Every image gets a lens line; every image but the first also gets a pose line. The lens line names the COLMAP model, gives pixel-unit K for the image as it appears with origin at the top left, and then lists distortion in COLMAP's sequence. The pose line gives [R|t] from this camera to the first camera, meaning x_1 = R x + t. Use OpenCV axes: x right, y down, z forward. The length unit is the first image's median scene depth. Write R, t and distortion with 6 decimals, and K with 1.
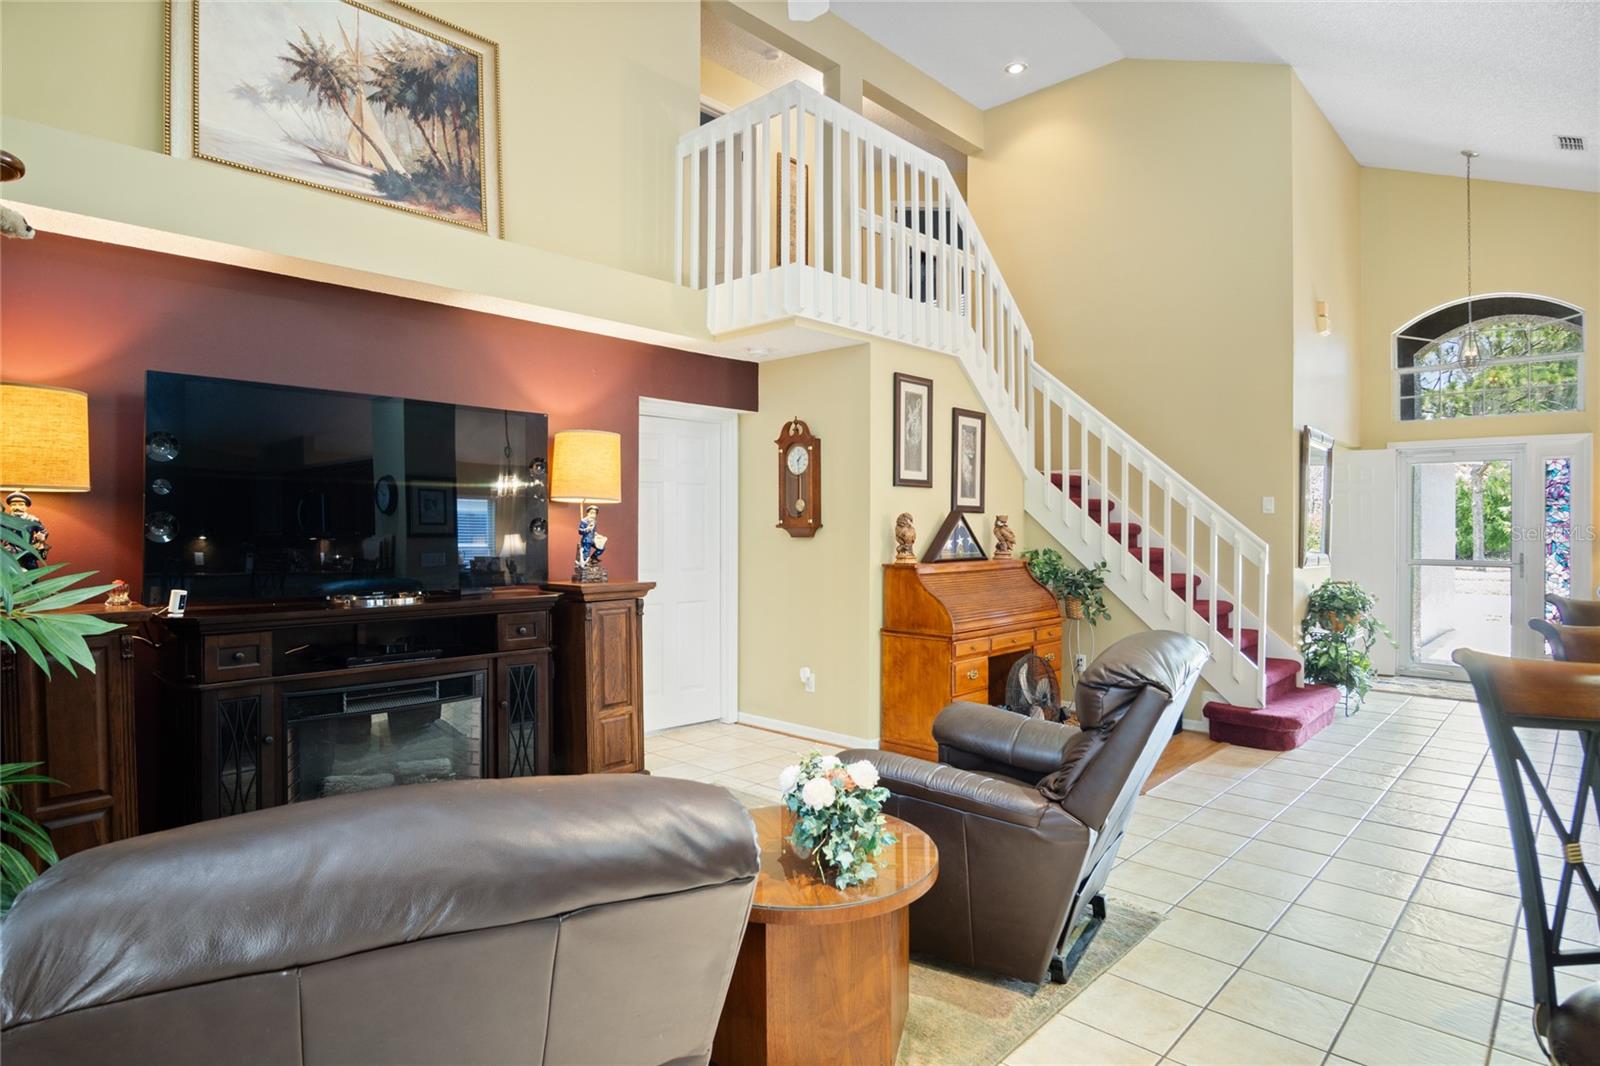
lens RADIAL K [[866.2, 0, 785.0], [0, 866.2, 516.3], [0, 0, 1]] dist [-0.030534, 0.008392]
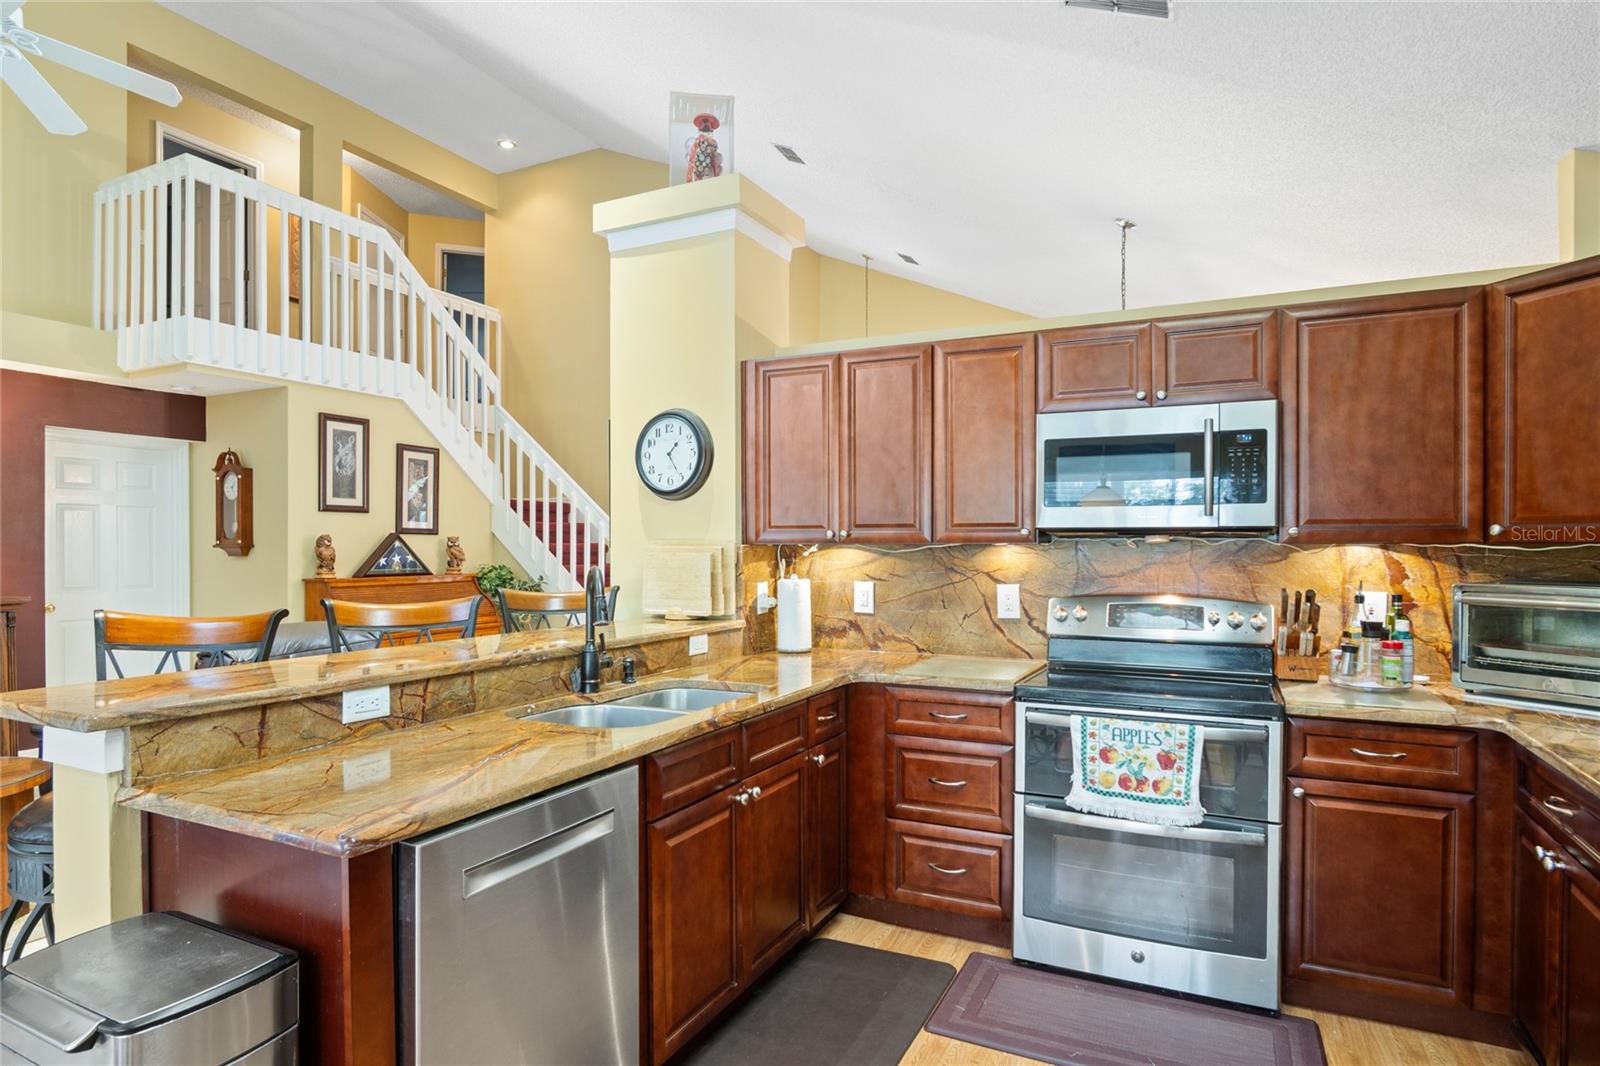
lens RADIAL K [[866.2, 0, 815.8], [0, 866.2, 548.4], [0, 0, 1]] dist [-0.030534, 0.008392]
pose [[0.944631, -0.005439, 0.328089, 0.360562], [0.000596, 0.999889, 0.014857, -0.002167], [-0.328134, -0.013839, 0.944530, -0.284649]]
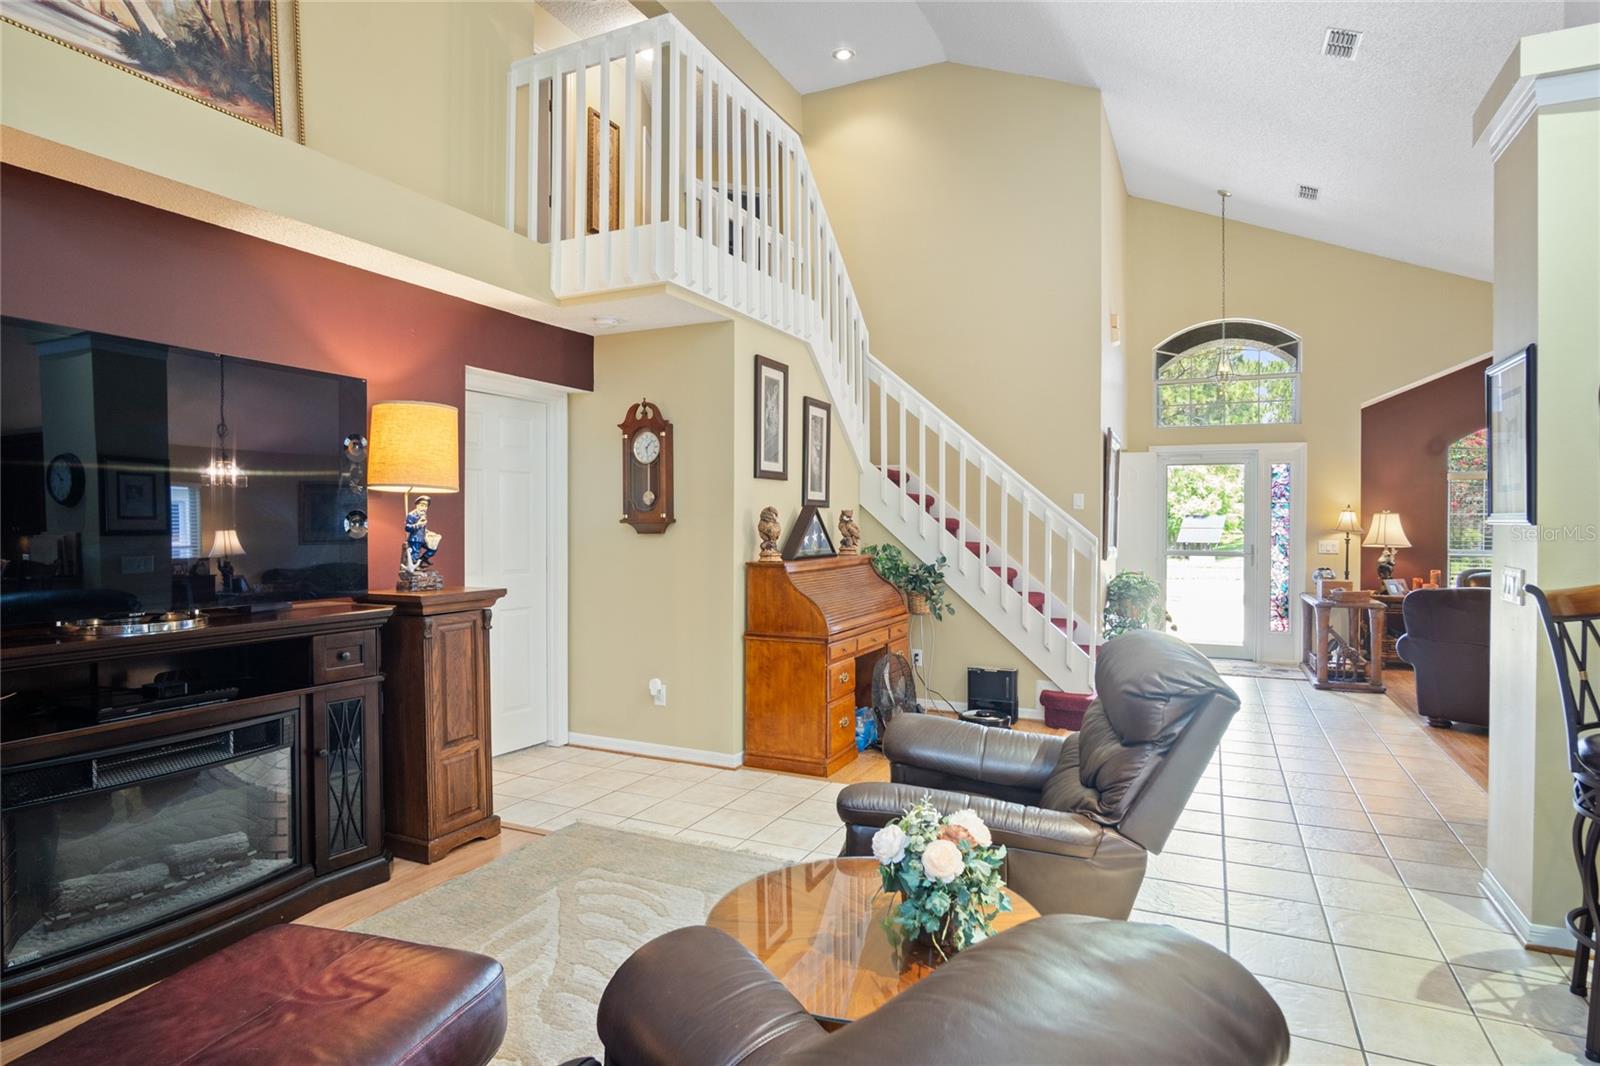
lens RADIAL K [[866.2, 0, 796.3], [0, 866.2, 519.9], [0, 0, 1]] dist [-0.030534, 0.008392]
pose [[0.950010, 0.000511, 0.312220, -0.115760], [-0.003692, 0.999947, 0.009597, 0.000945], [-0.312199, -0.010270, 0.949961, 0.102773]]
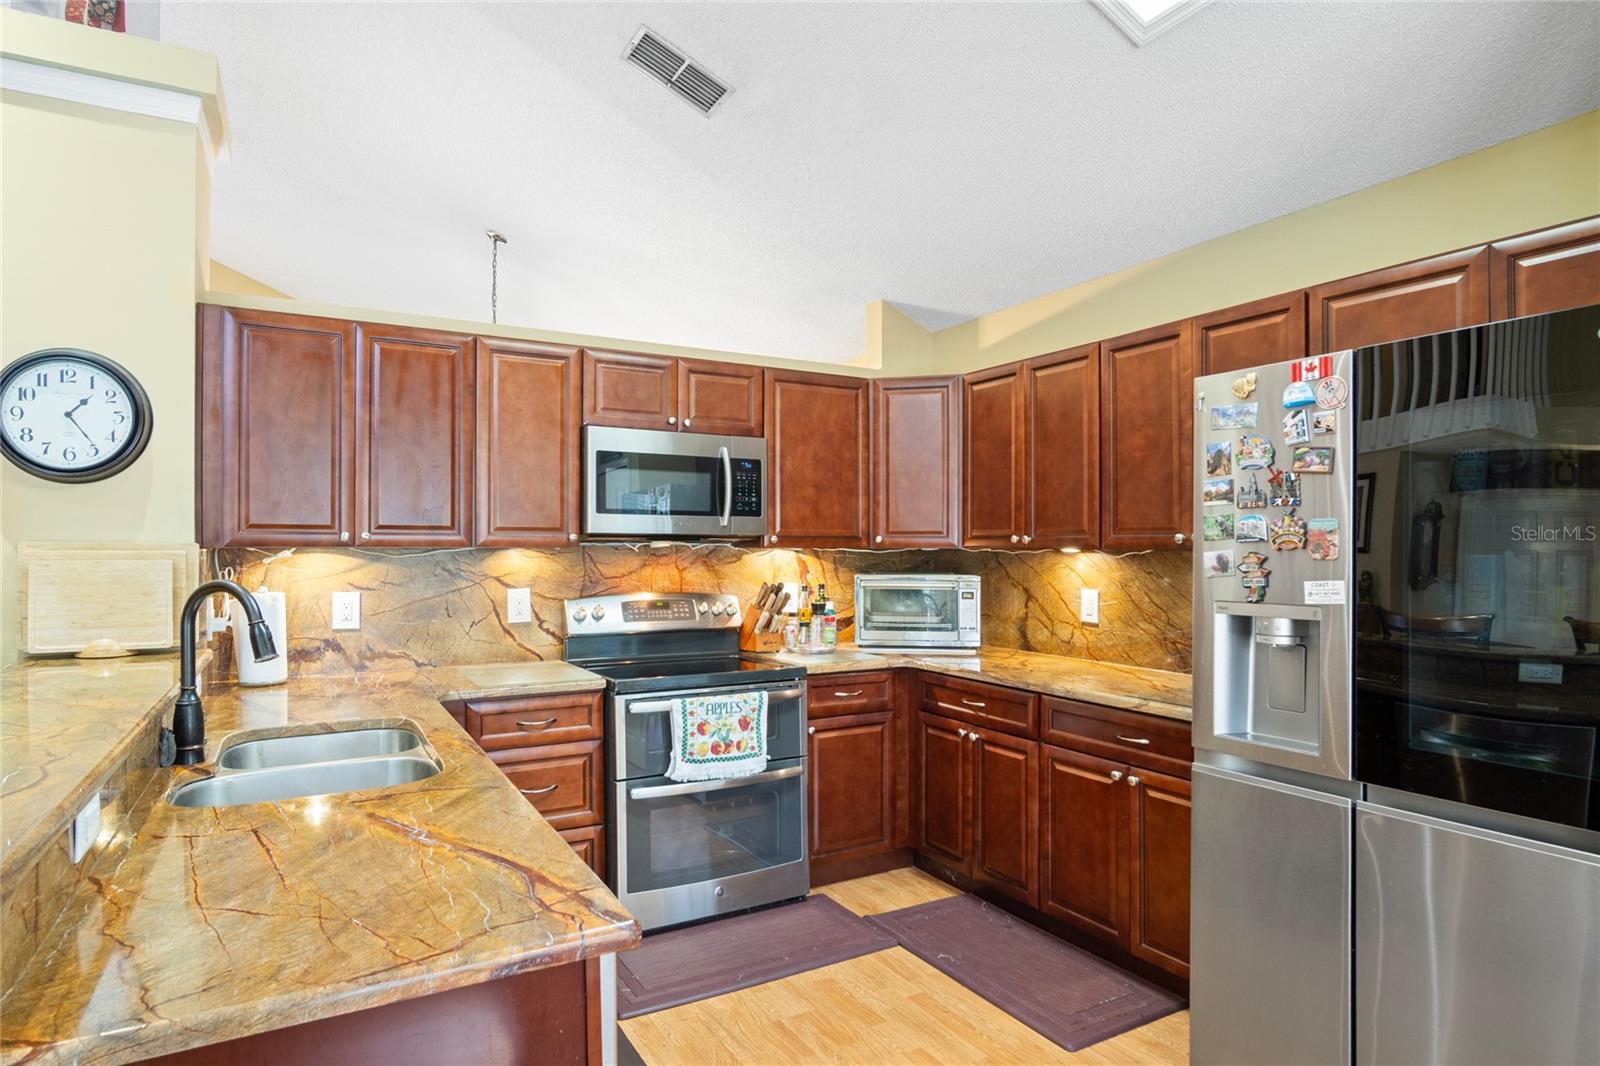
lens RADIAL K [[866.2, 0, 823.1], [0, 866.2, 549.8], [0, 0, 1]] dist [-0.030534, 0.008392]
pose [[0.261451, -0.005526, 0.965201, 0.324613], [-0.009308, 0.999923, 0.008246, -0.002134], [-0.965172, -0.011140, 0.261379, -0.255220]]
